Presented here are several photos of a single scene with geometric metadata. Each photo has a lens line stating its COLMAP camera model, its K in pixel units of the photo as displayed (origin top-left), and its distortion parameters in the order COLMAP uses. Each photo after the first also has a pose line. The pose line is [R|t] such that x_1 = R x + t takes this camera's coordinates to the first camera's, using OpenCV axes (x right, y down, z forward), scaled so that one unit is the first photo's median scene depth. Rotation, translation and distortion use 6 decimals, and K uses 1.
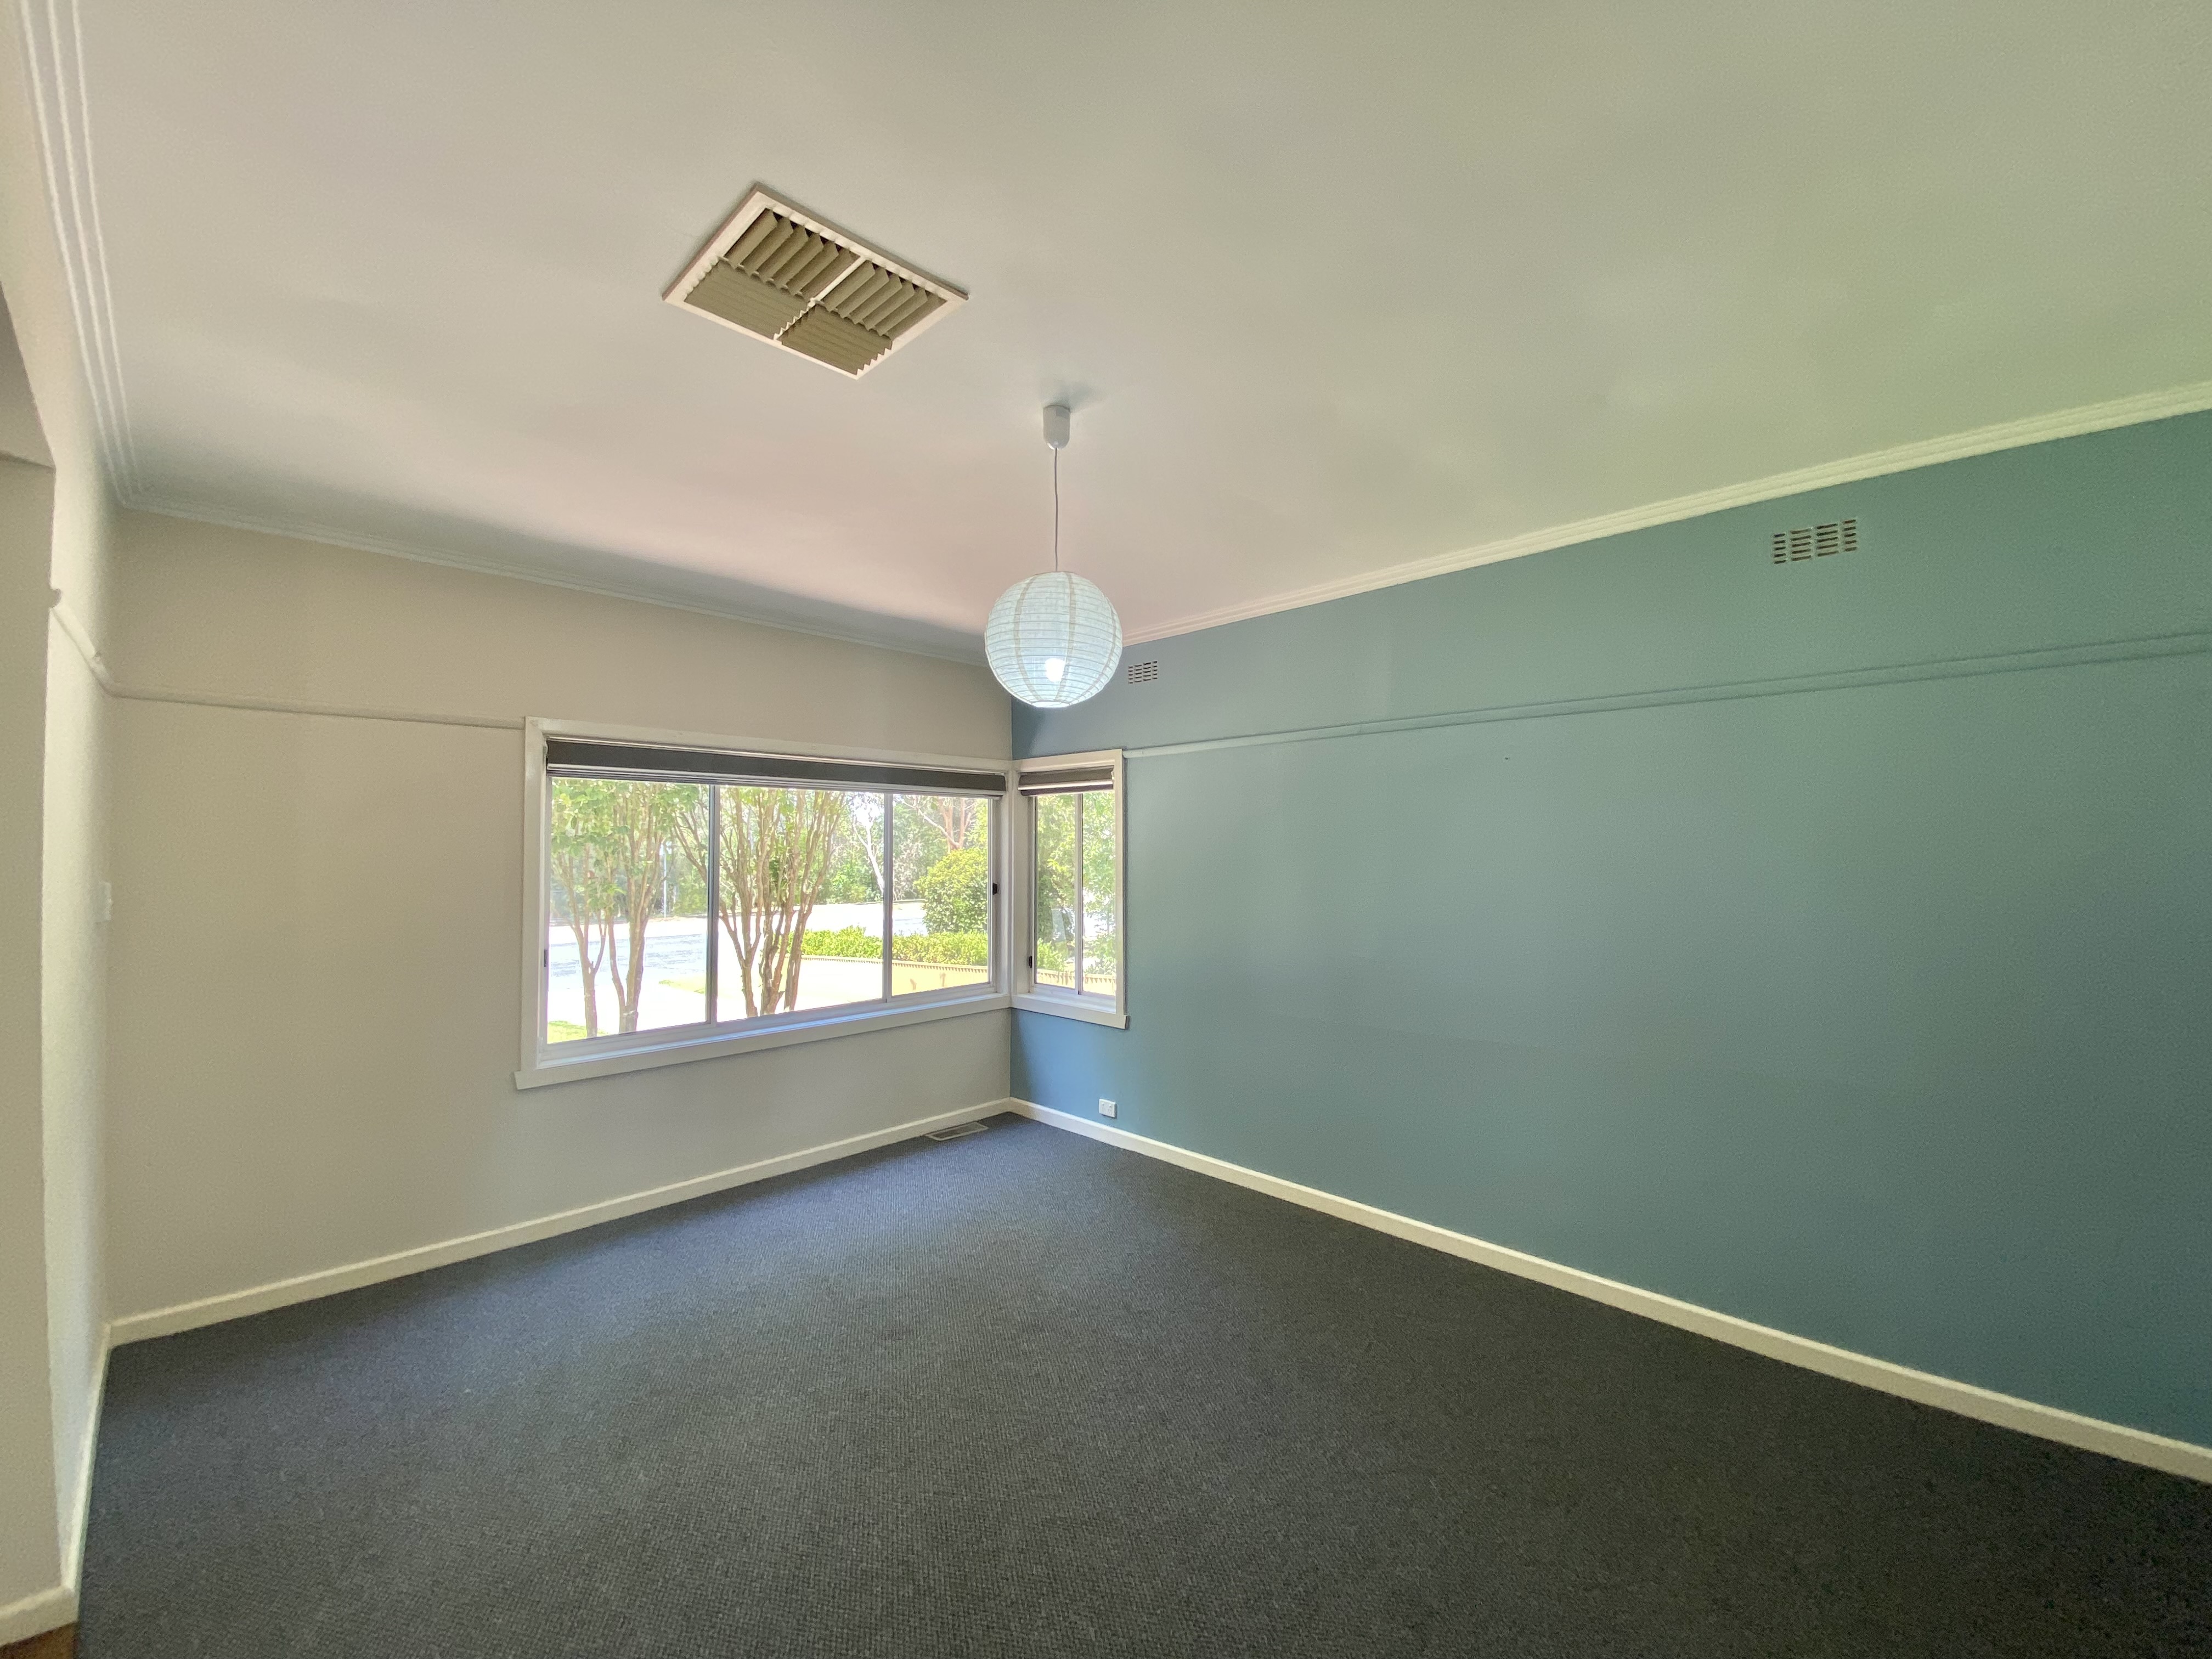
lens RADIAL K [[903.6, 0, 1114.7], [0, 903.6, 838.5], [0, 0, 1]] dist [0.008850, -0.005192]
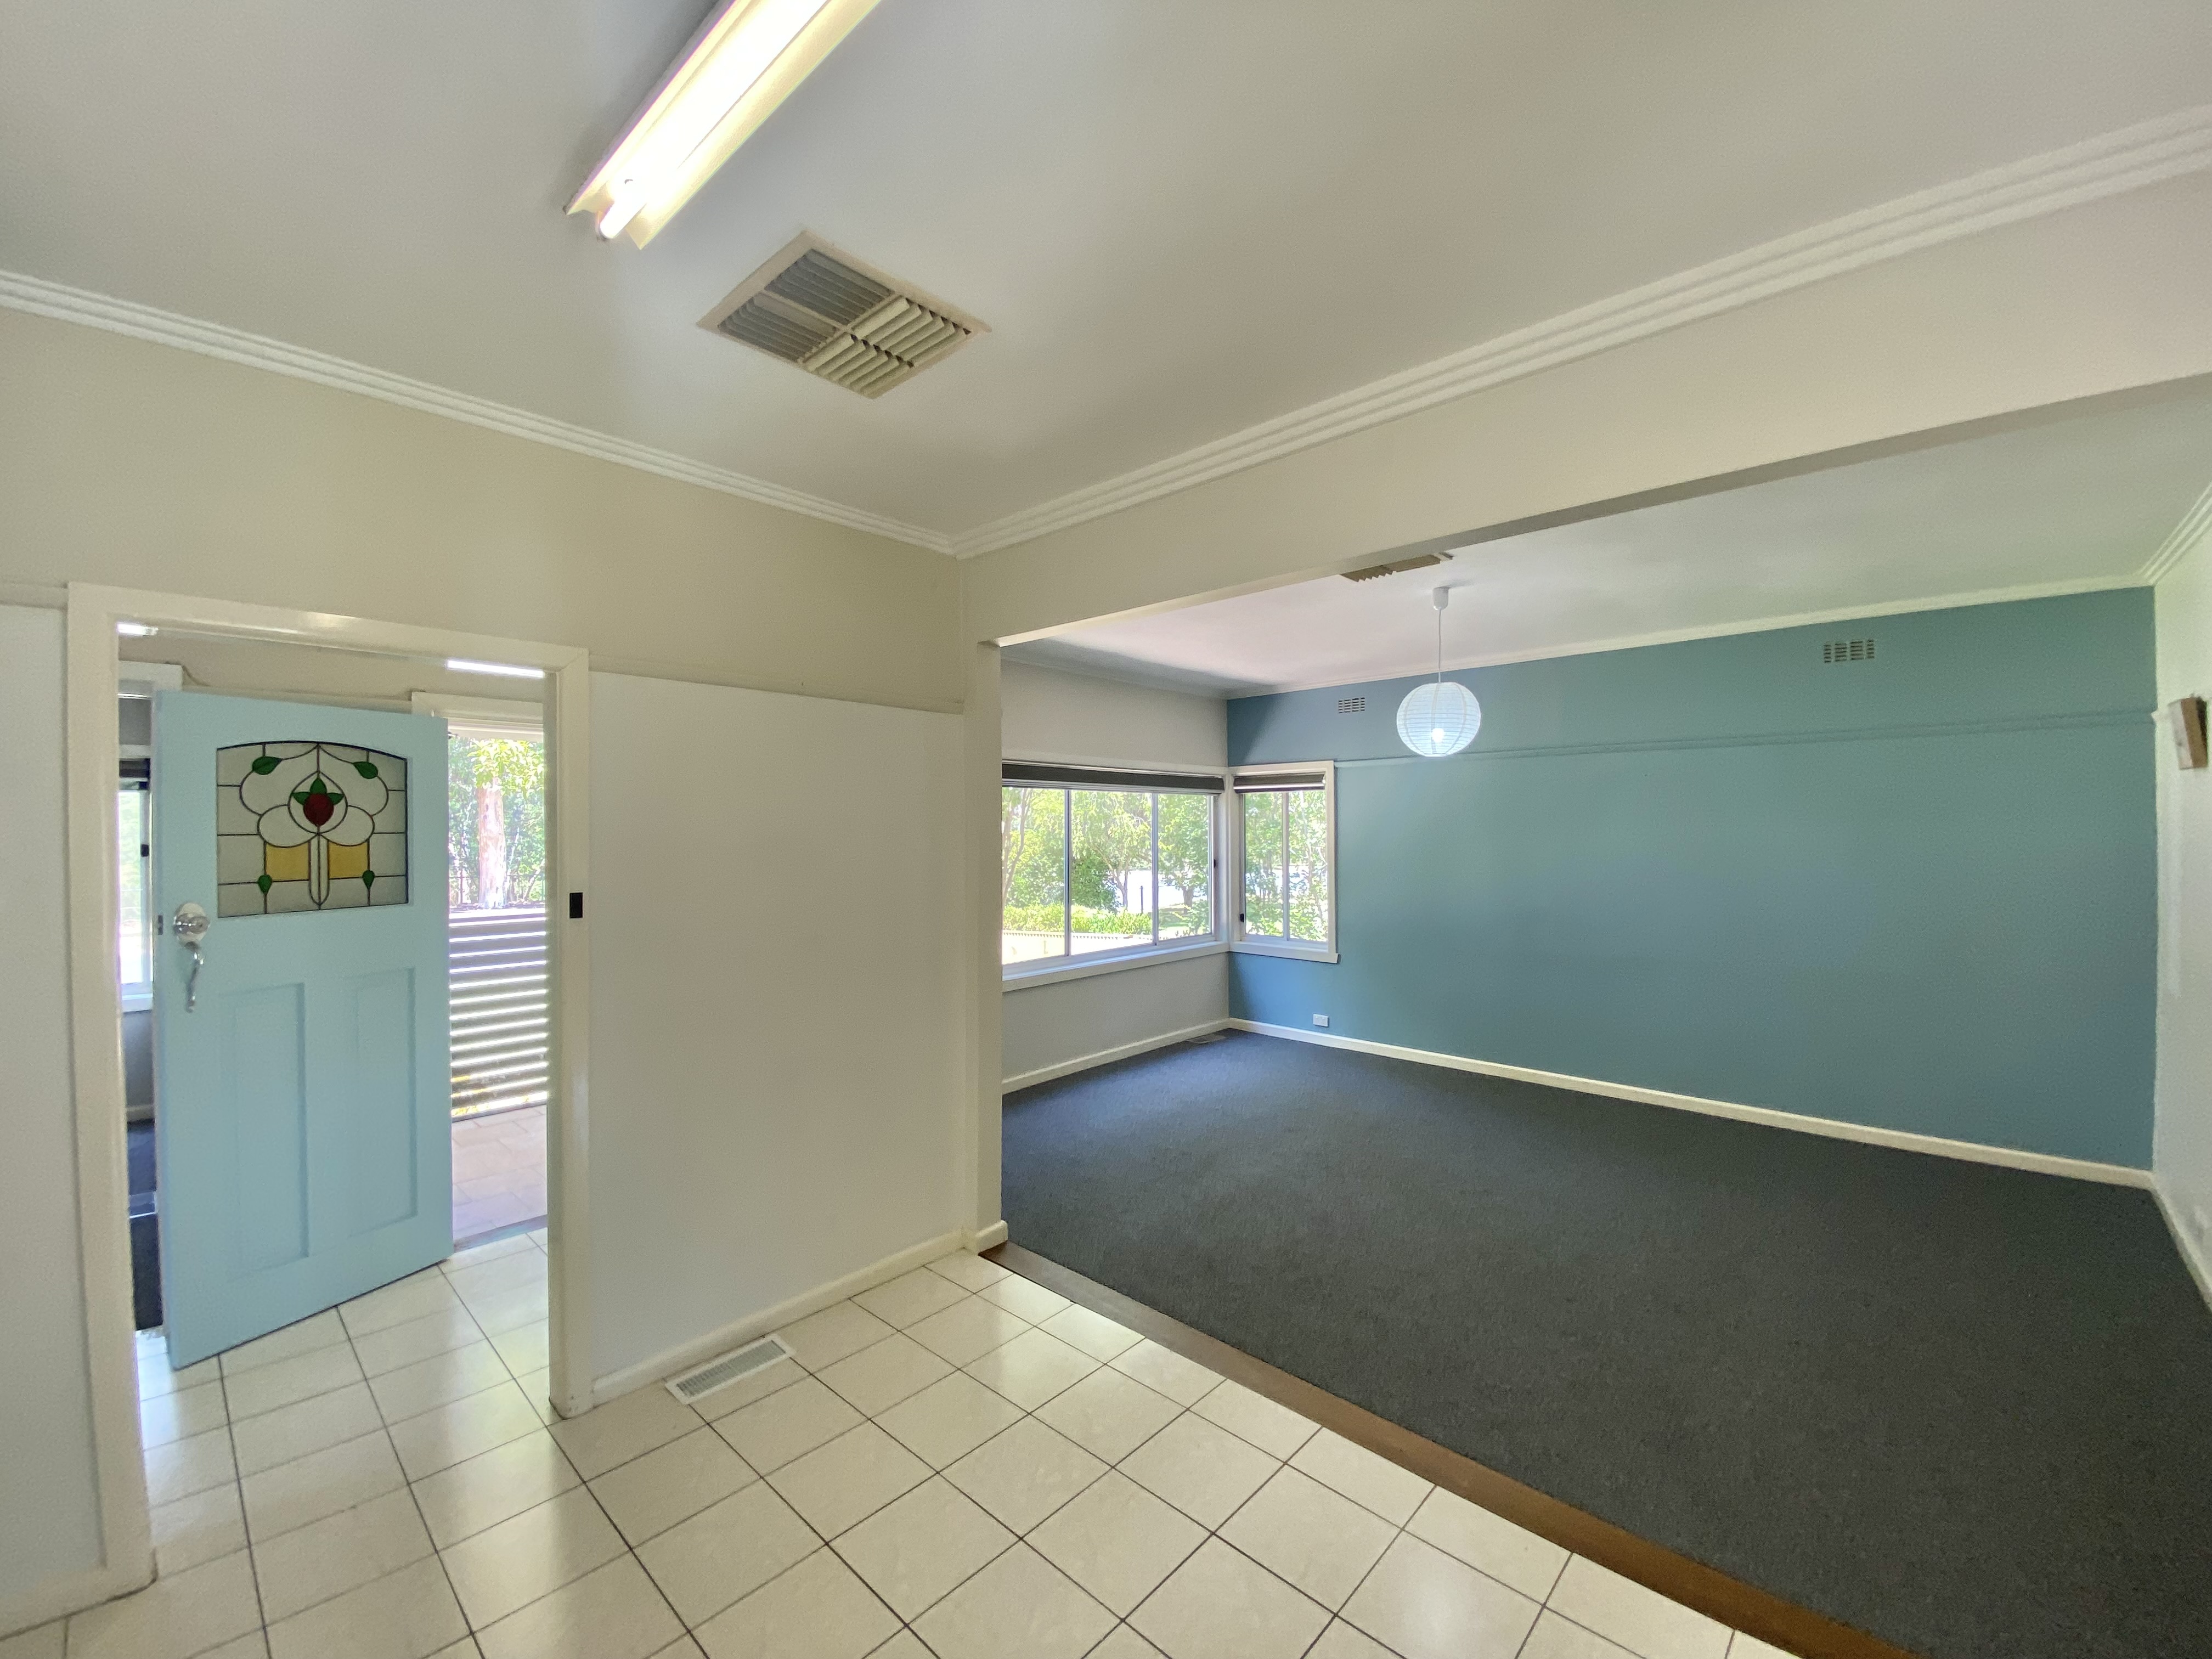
lens RADIAL K [[903.6, 0, 1096.1], [0, 903.6, 823.1], [0, 0, 1]] dist [0.008850, -0.005192]
pose [[0.999738, -0.002364, 0.022773, -0.353692], [0.002326, 0.999996, 0.001703, -0.006315], [-0.022777, -0.001650, 0.999739, -0.347276]]
